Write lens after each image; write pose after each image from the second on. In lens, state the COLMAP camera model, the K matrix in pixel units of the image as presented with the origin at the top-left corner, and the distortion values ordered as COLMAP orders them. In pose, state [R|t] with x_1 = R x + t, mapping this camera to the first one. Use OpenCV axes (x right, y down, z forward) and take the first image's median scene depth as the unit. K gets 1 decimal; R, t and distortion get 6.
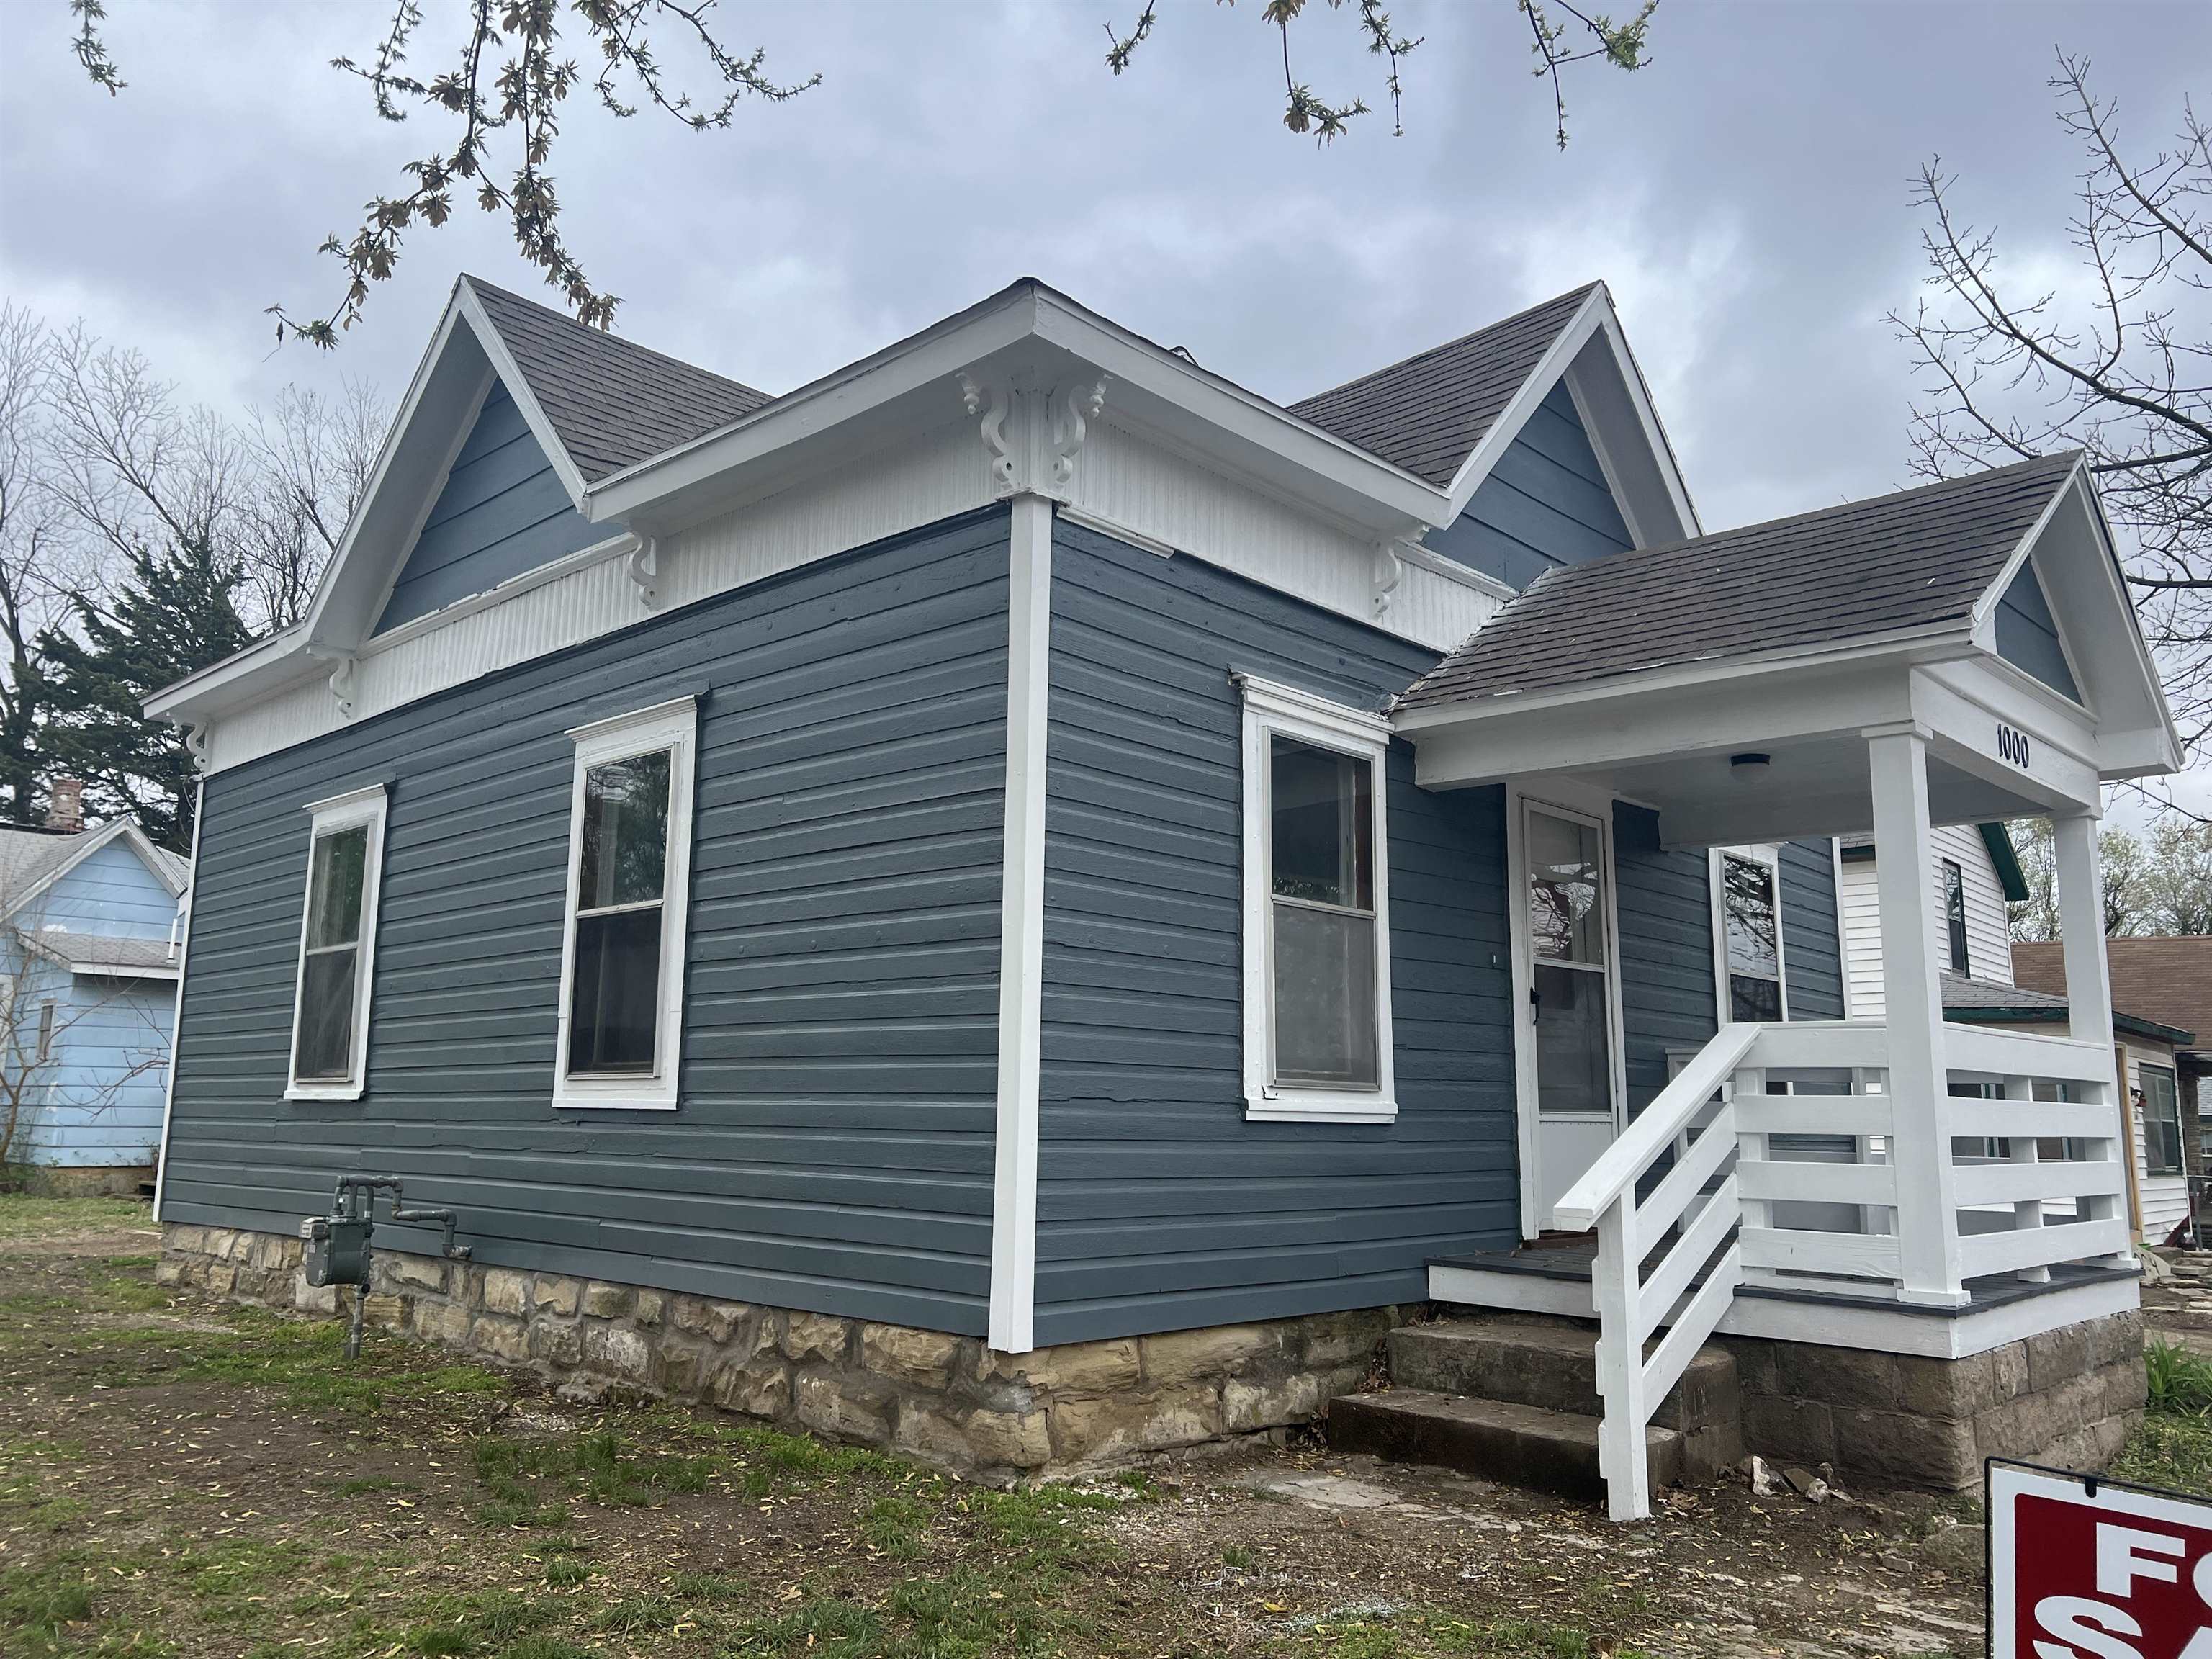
lens RADIAL K [[1673.5, 0, 1105.0], [0, 1673.5, 832.0], [0, 0, 1]] dist [0.041457, -0.002367]
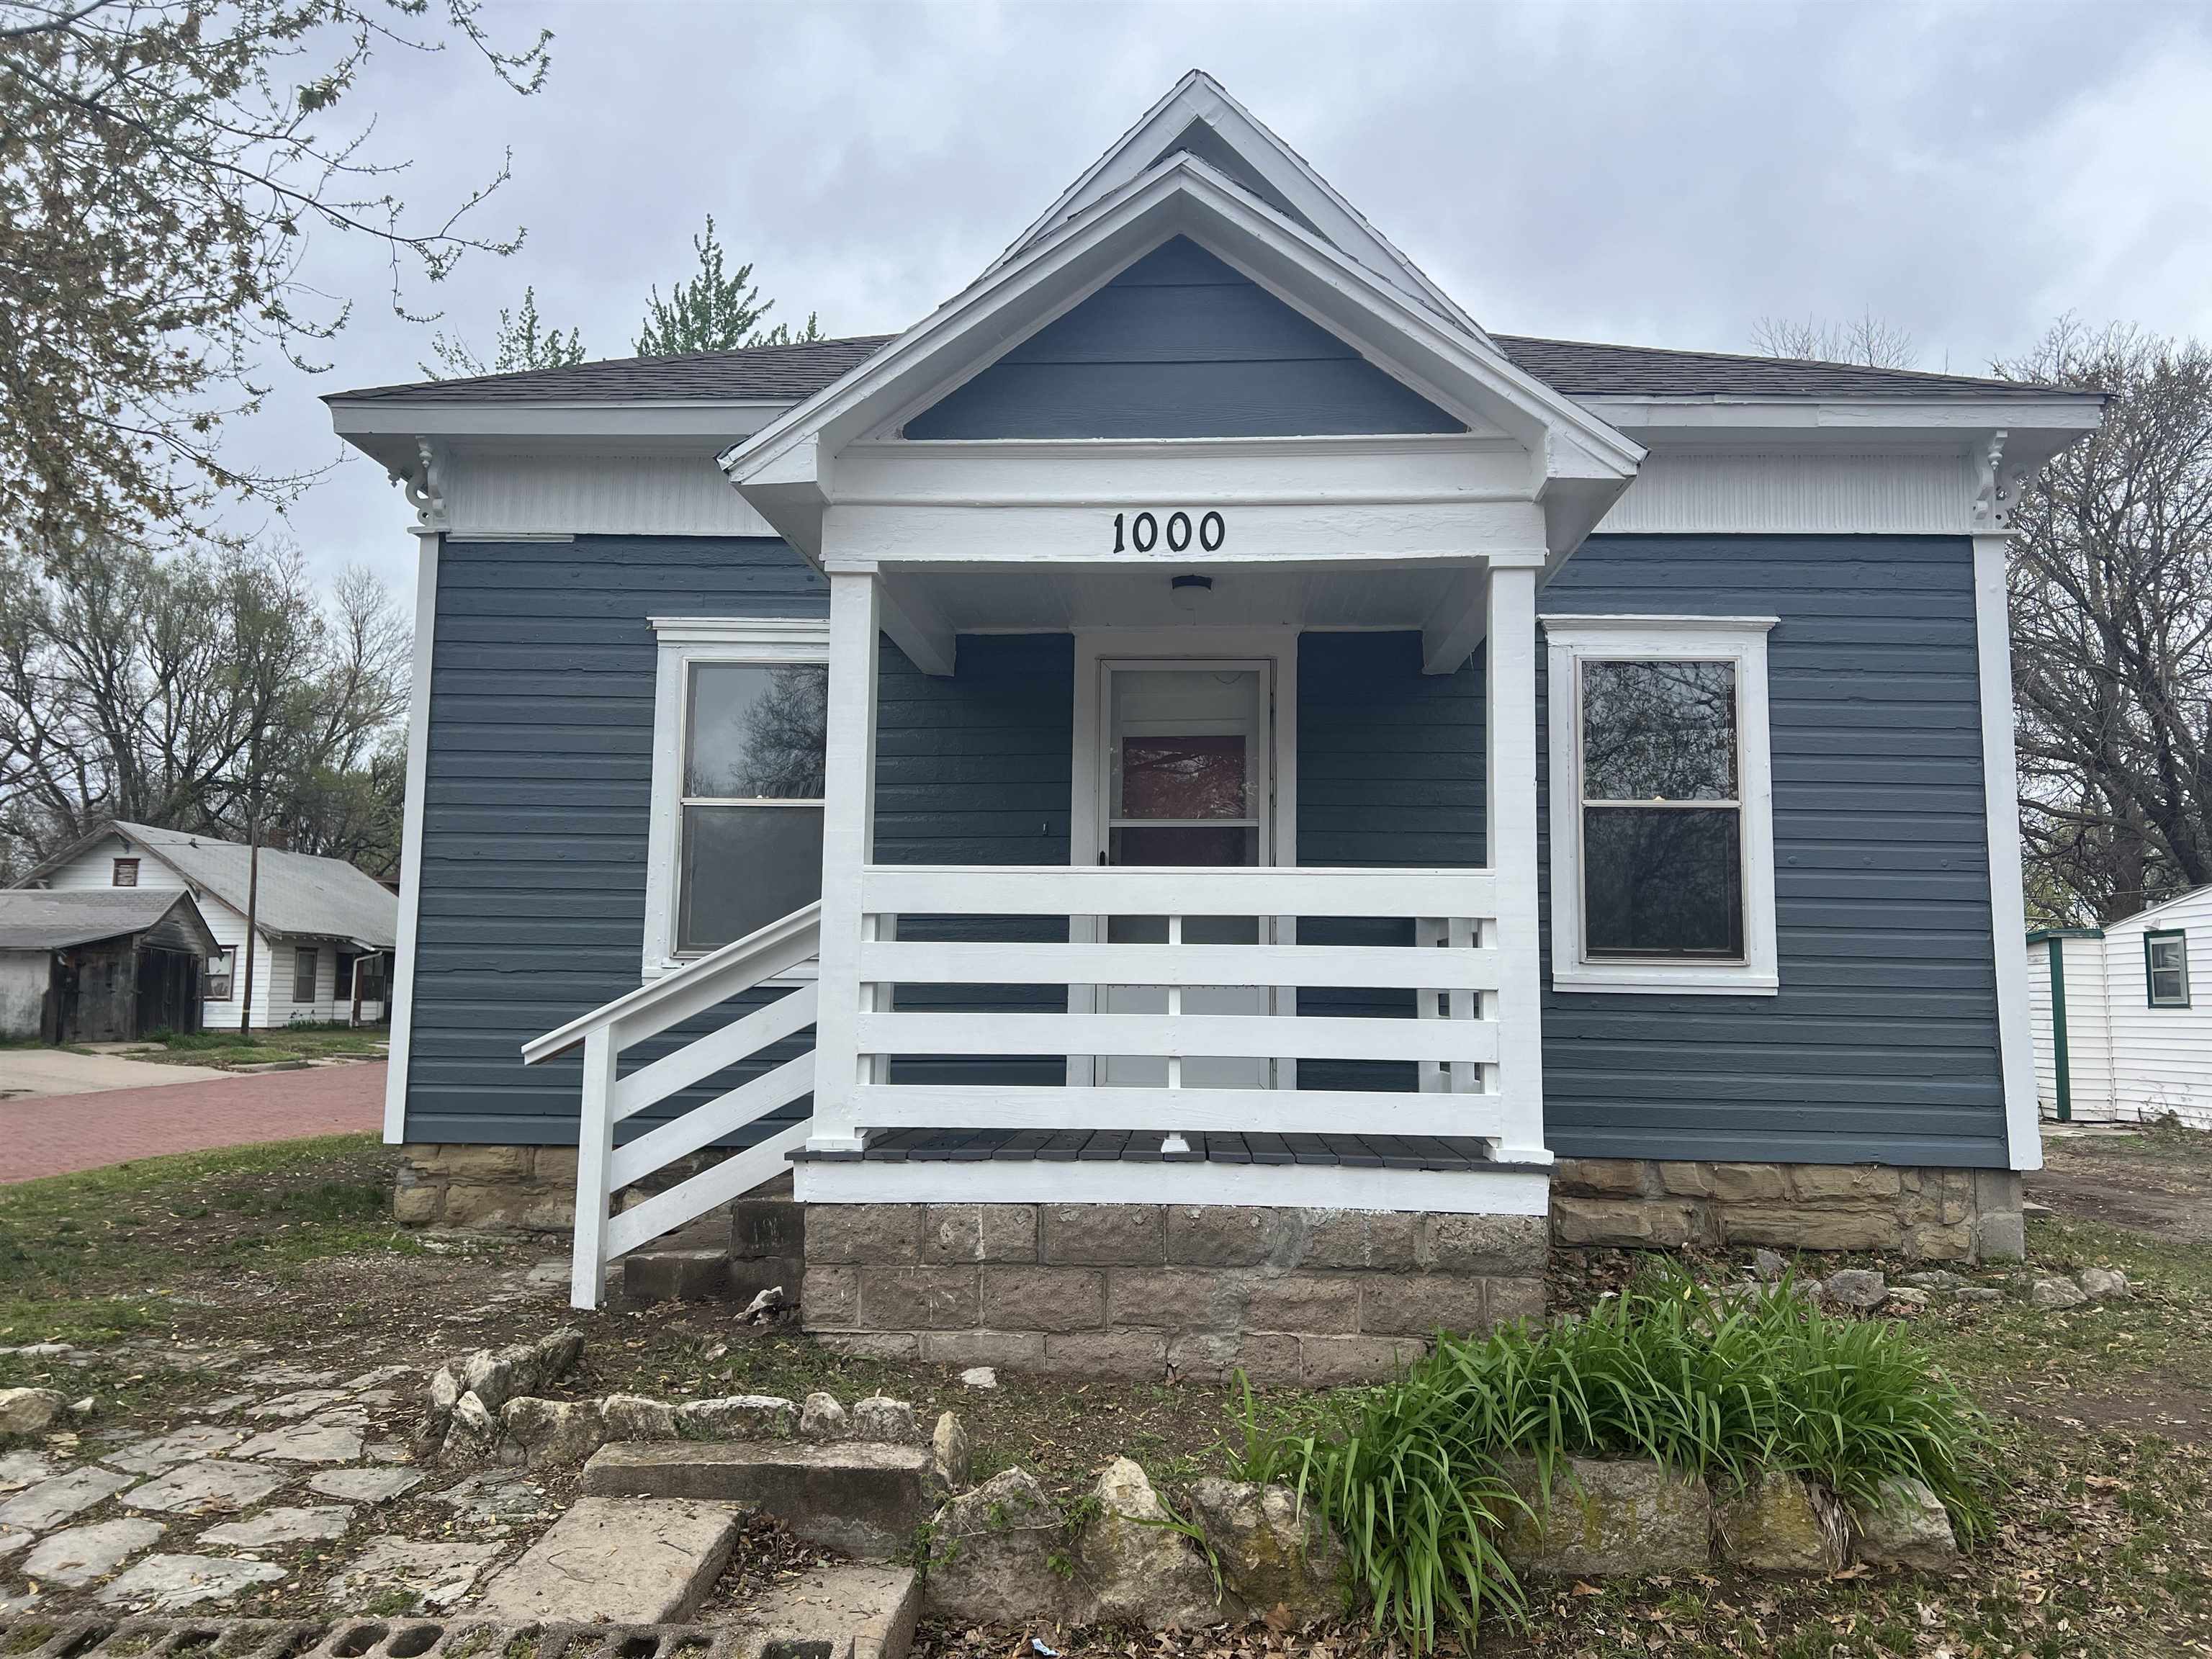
lens RADIAL K [[1673.5, 0, 1105.5], [0, 1673.5, 825.5], [0, 0, 1]] dist [0.041457, -0.002367]
pose [[0.661810, -0.086991, -0.744608, 1.218457], [0.123226, 0.992358, -0.006411, 0.104531], [0.739475, -0.087512, 0.667472, 0.430677]]
